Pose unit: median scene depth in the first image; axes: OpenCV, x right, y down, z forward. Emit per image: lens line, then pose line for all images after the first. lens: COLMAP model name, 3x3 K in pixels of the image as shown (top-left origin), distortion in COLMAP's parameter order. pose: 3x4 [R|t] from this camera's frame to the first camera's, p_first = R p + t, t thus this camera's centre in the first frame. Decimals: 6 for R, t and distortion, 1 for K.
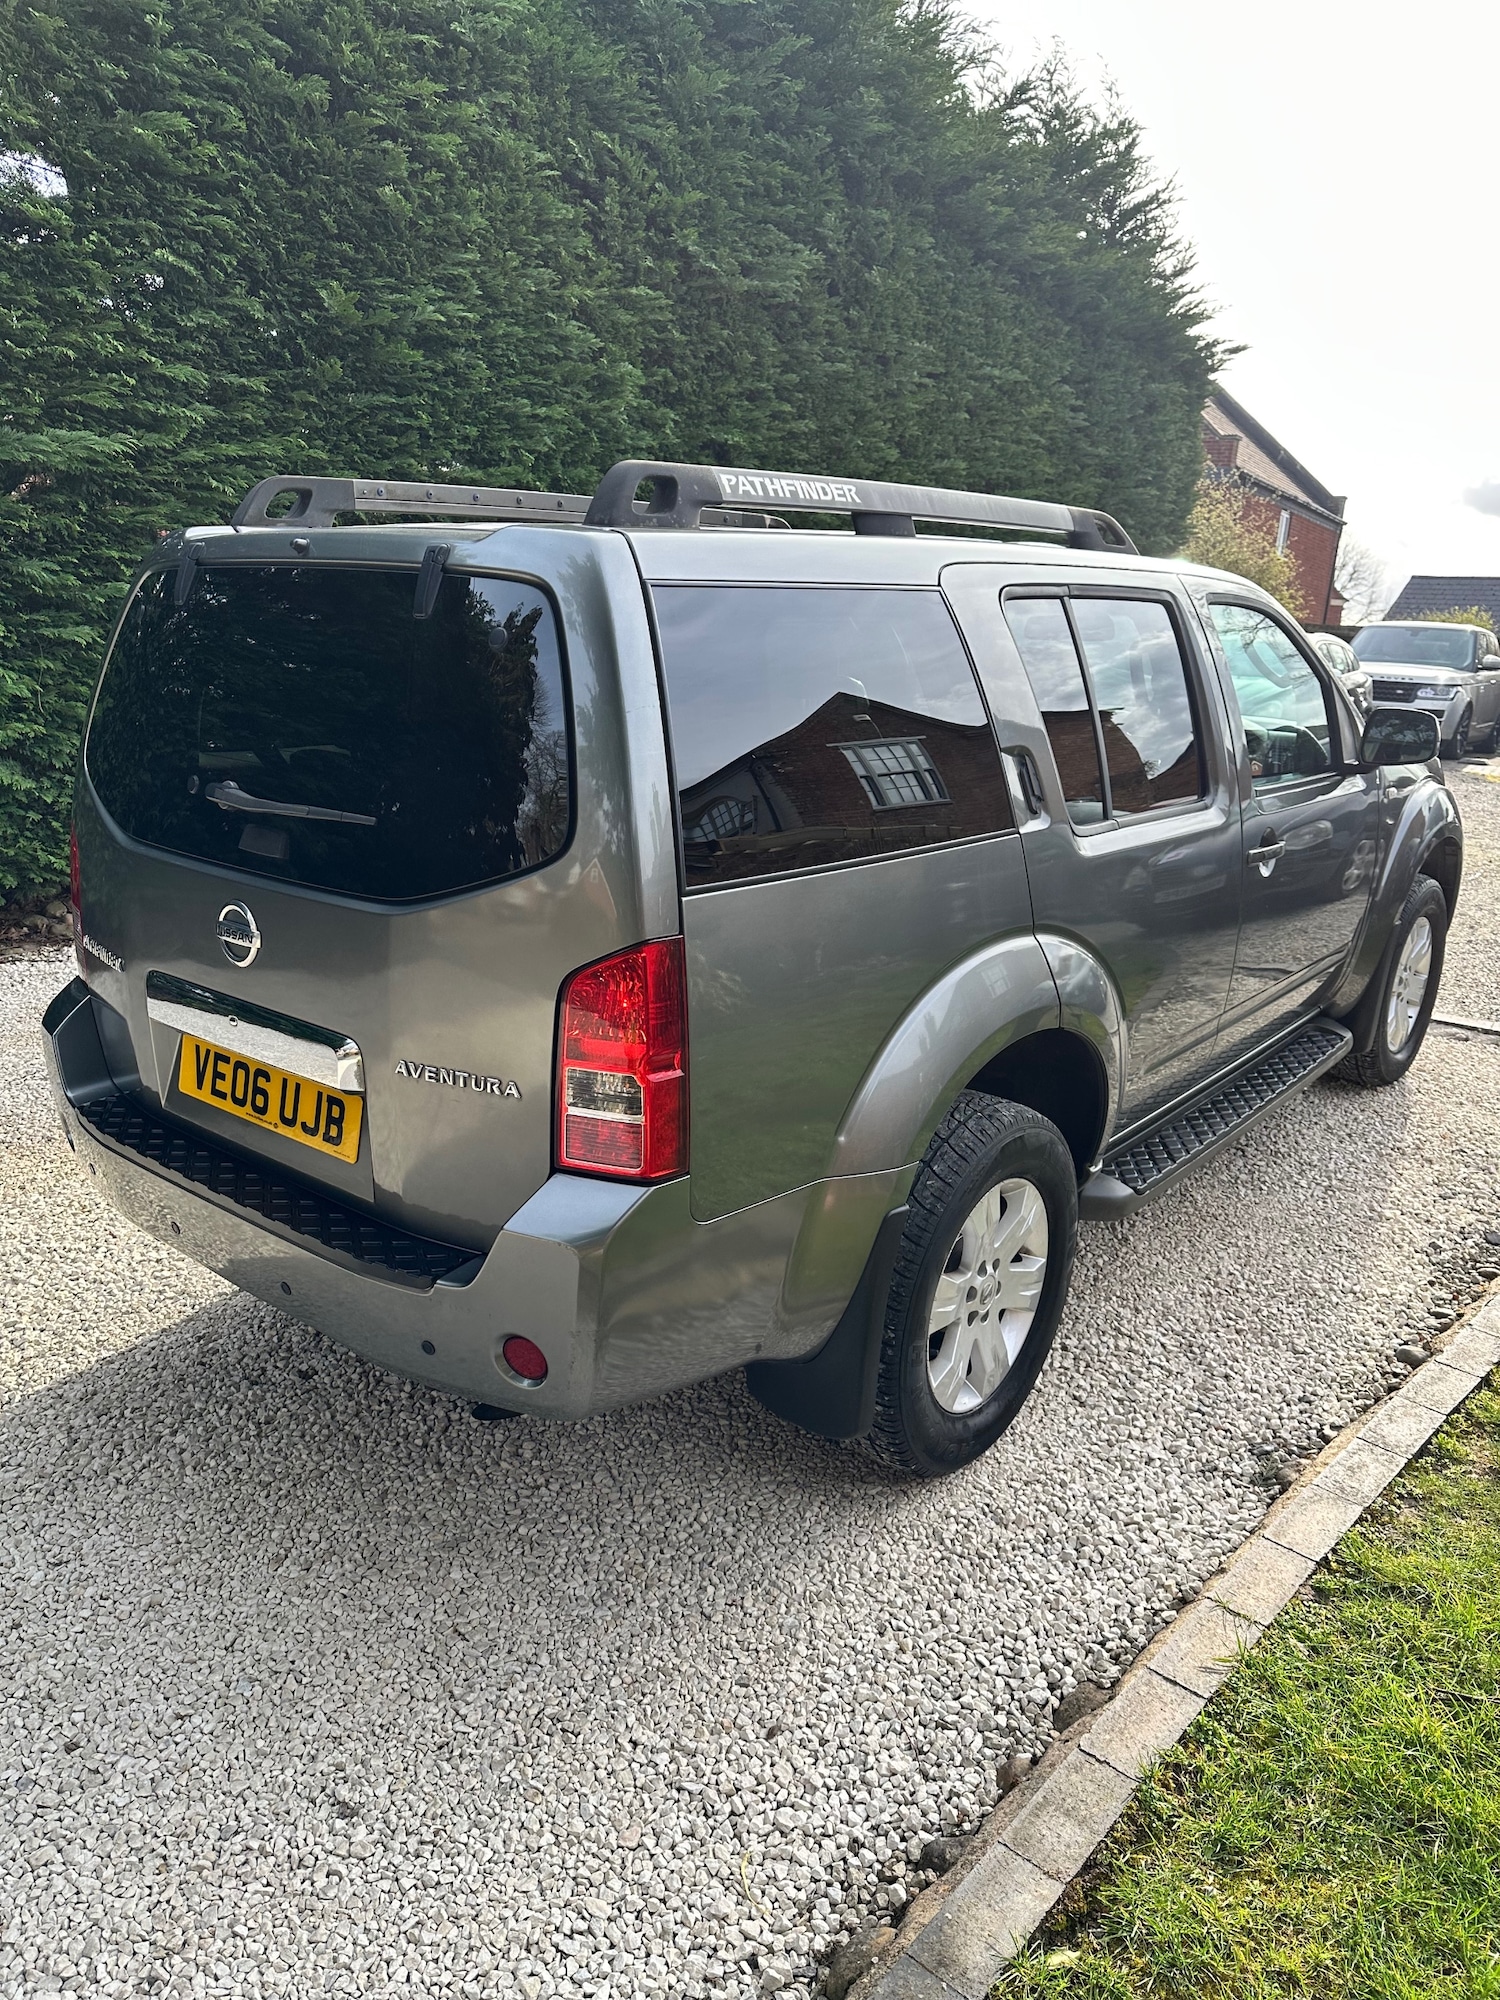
lens RADIAL K [[1430.2, 0, 745.7], [0, 1430.2, 1010.5], [0, 0, 1]] dist [0.021853, -0.029320]
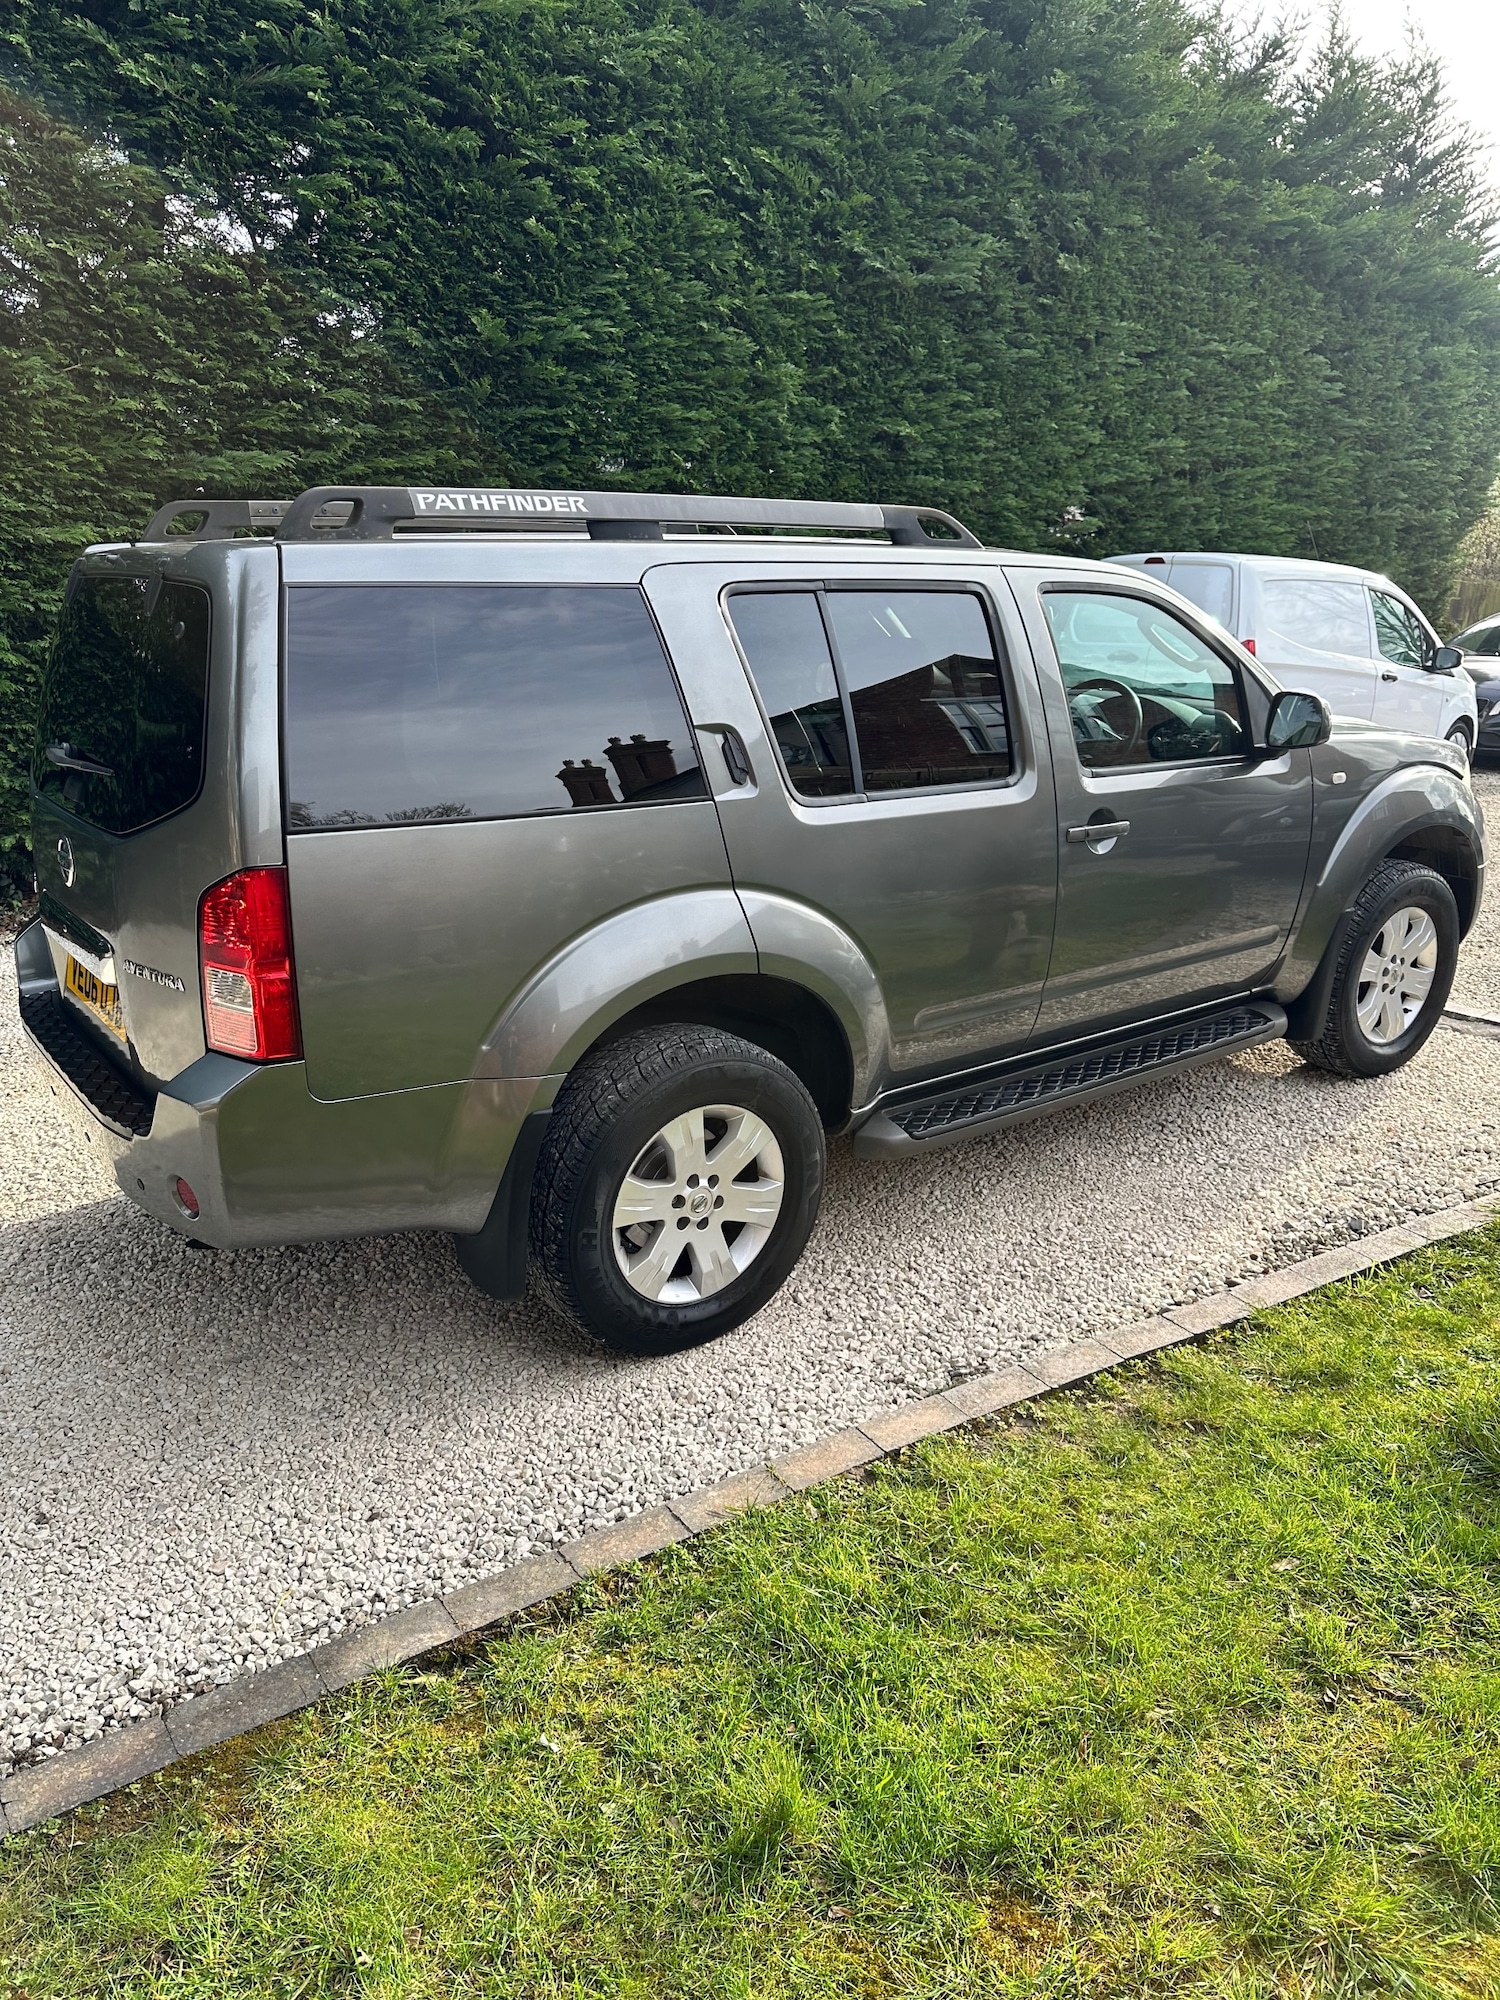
lens RADIAL K [[1469.2, 0, 841.9], [0, 1469.2, 1025.8], [0, 0, 1]] dist [0.039286, -0.055283]
pose [[0.969736, 0.056644, -0.237495, 0.278032], [-0.053587, 0.998376, 0.019311, 0.013652], [0.238203, -0.006000, 0.971197, -0.056254]]
